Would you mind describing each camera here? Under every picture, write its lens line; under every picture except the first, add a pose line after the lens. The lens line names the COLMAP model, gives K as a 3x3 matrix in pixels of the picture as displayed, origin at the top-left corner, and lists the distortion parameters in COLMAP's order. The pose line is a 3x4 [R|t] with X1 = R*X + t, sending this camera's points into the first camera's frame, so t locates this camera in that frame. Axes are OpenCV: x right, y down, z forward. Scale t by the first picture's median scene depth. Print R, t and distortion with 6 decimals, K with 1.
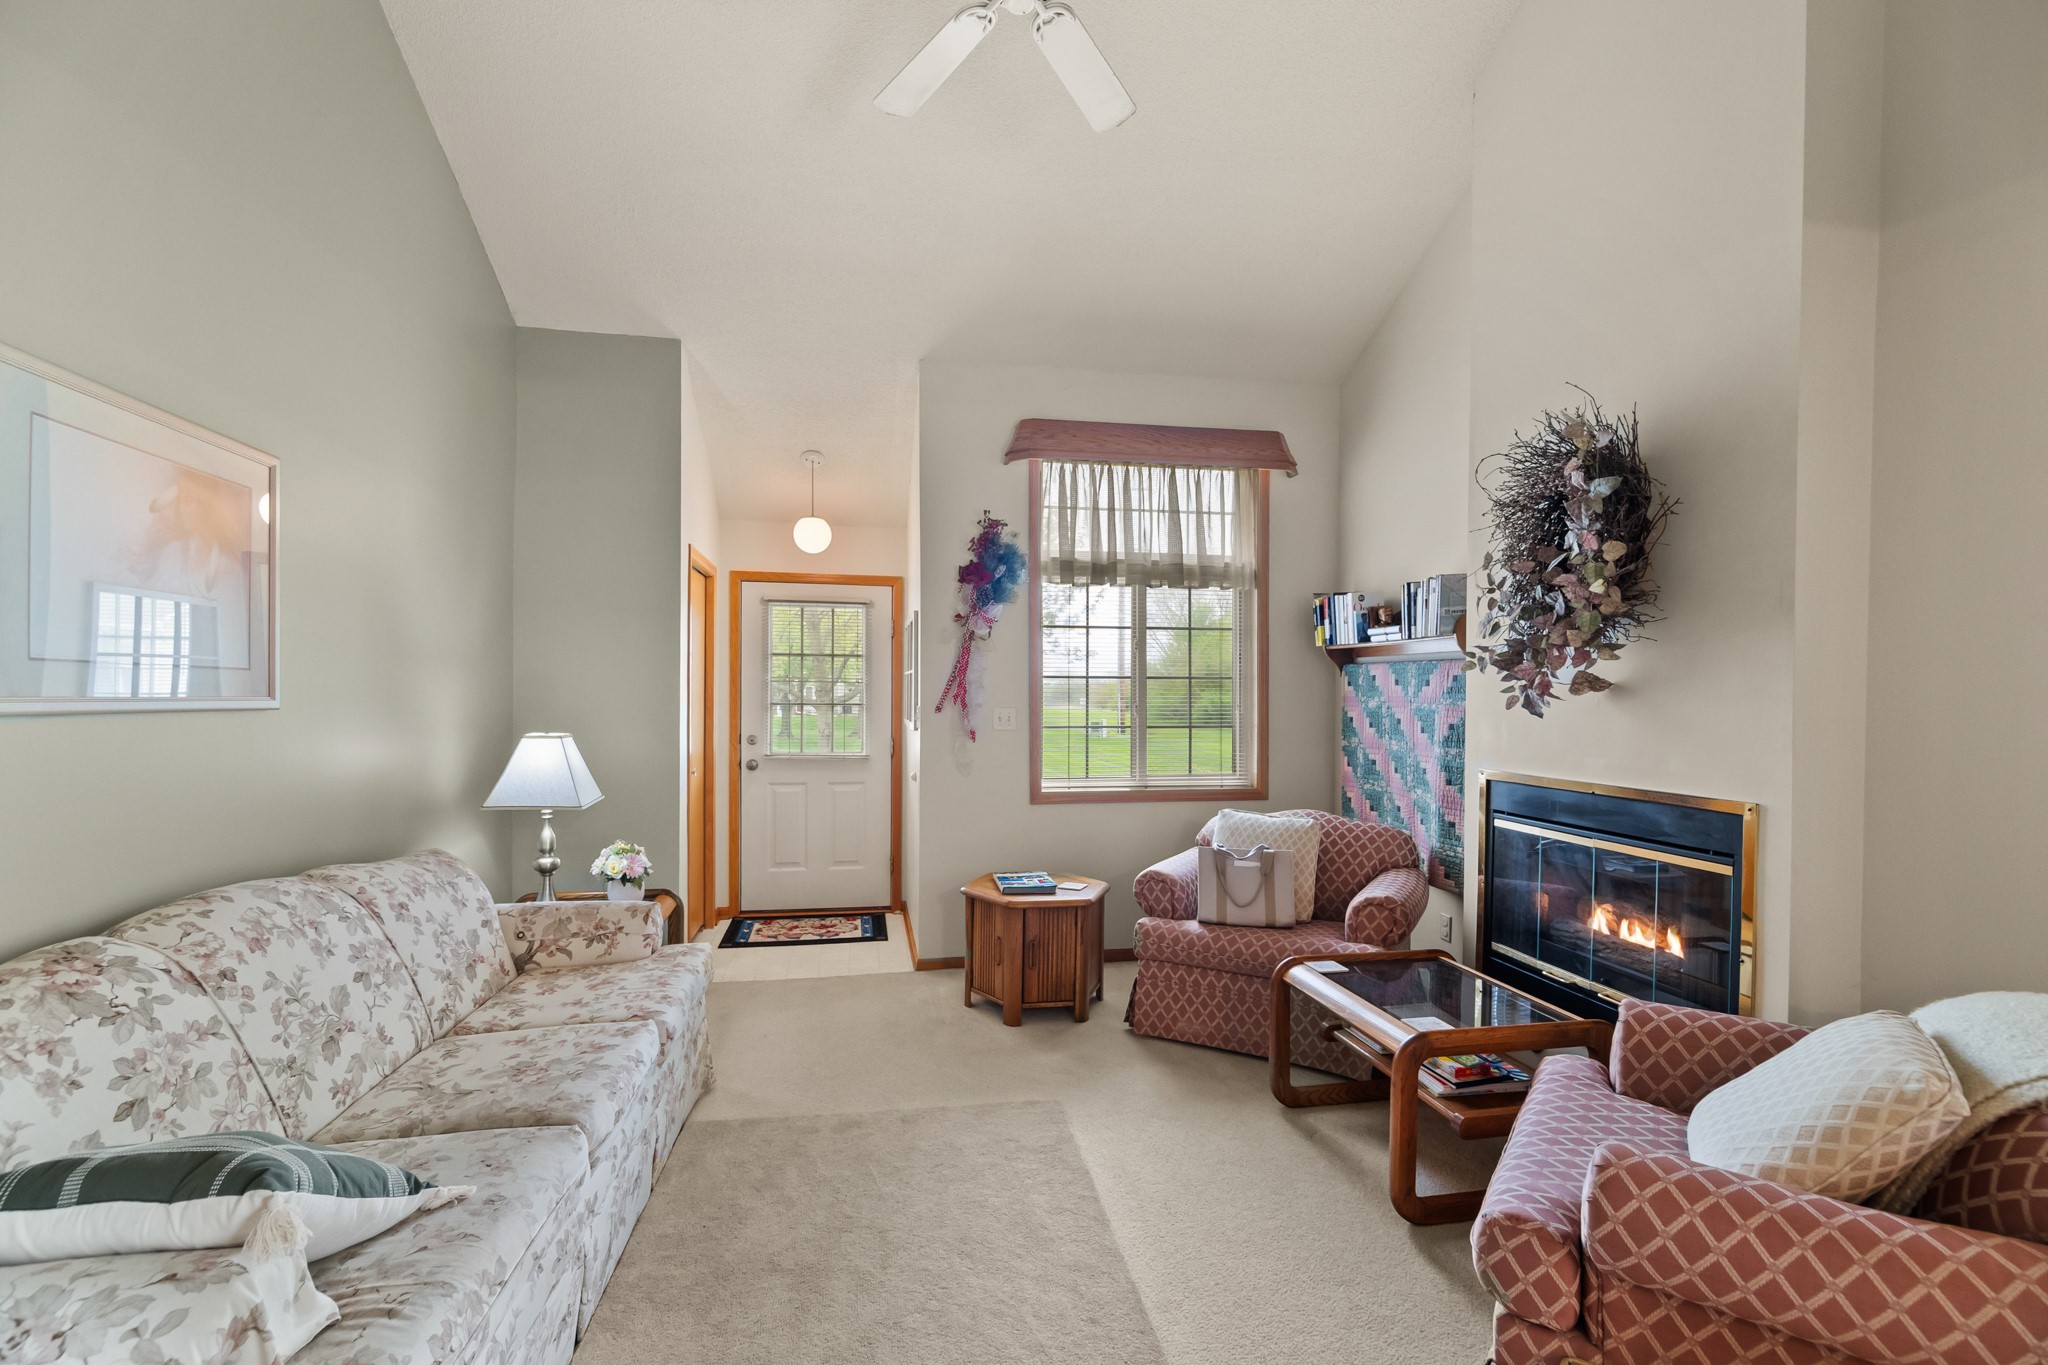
lens RADIAL K [[883.9, 0, 1016.4], [0, 883.9, 736.1], [0, 0, 1]] dist [-0.008477, 0.003569]
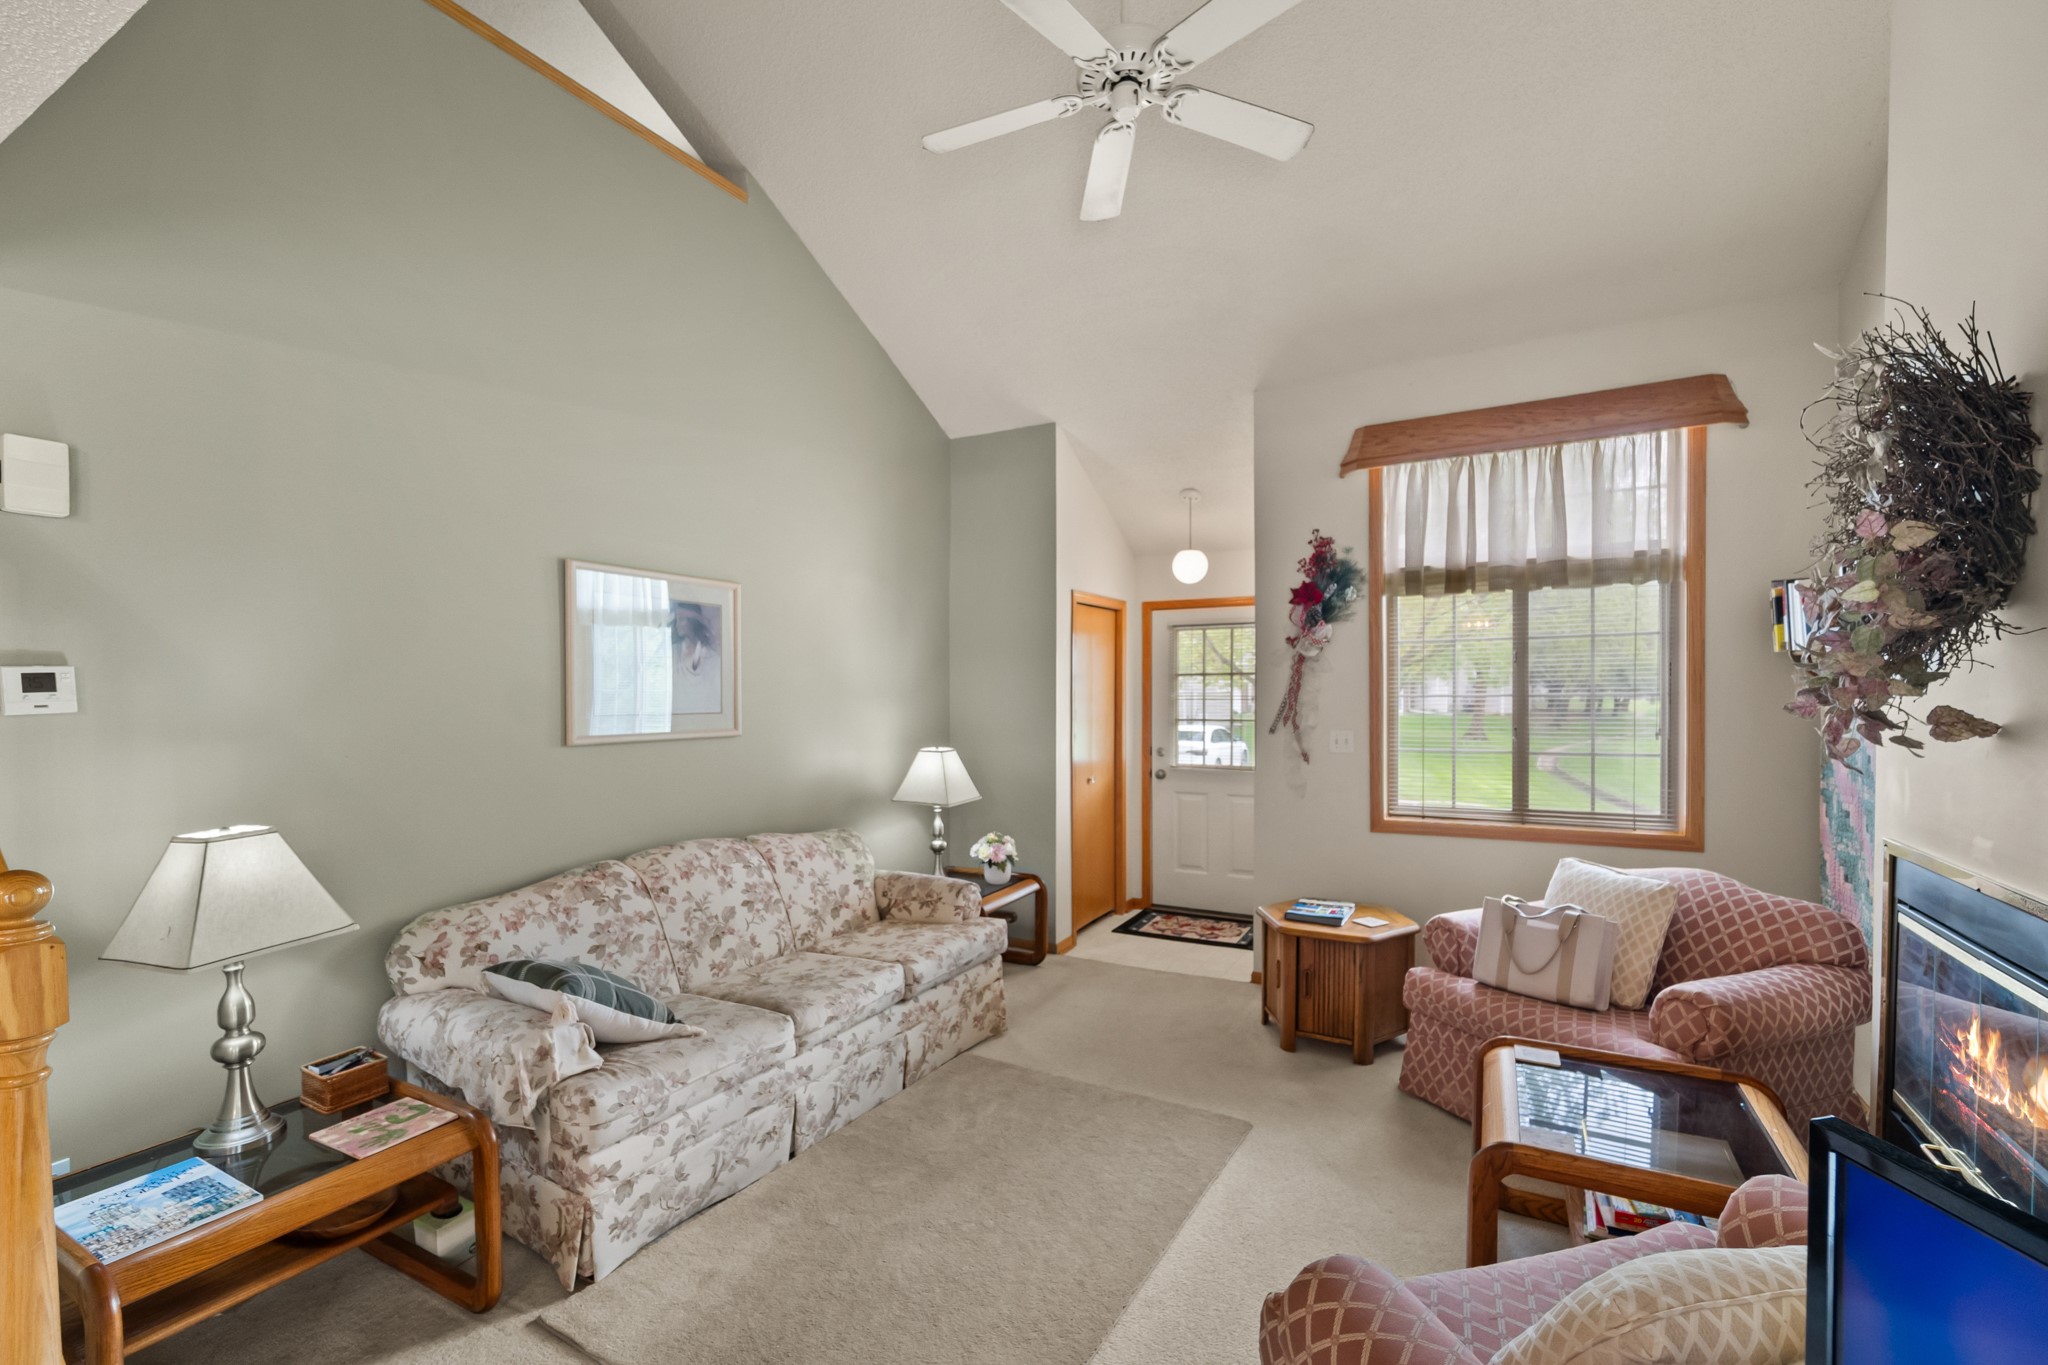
lens RADIAL K [[883.9, 0, 1011.1], [0, 883.9, 748.7], [0, 0, 1]] dist [-0.008477, 0.003569]
pose [[0.775030, 0.027559, -0.631324, 0.383389], [-0.016306, 0.999588, 0.023617, -0.034486], [0.631715, -0.008009, 0.775160, 0.025308]]
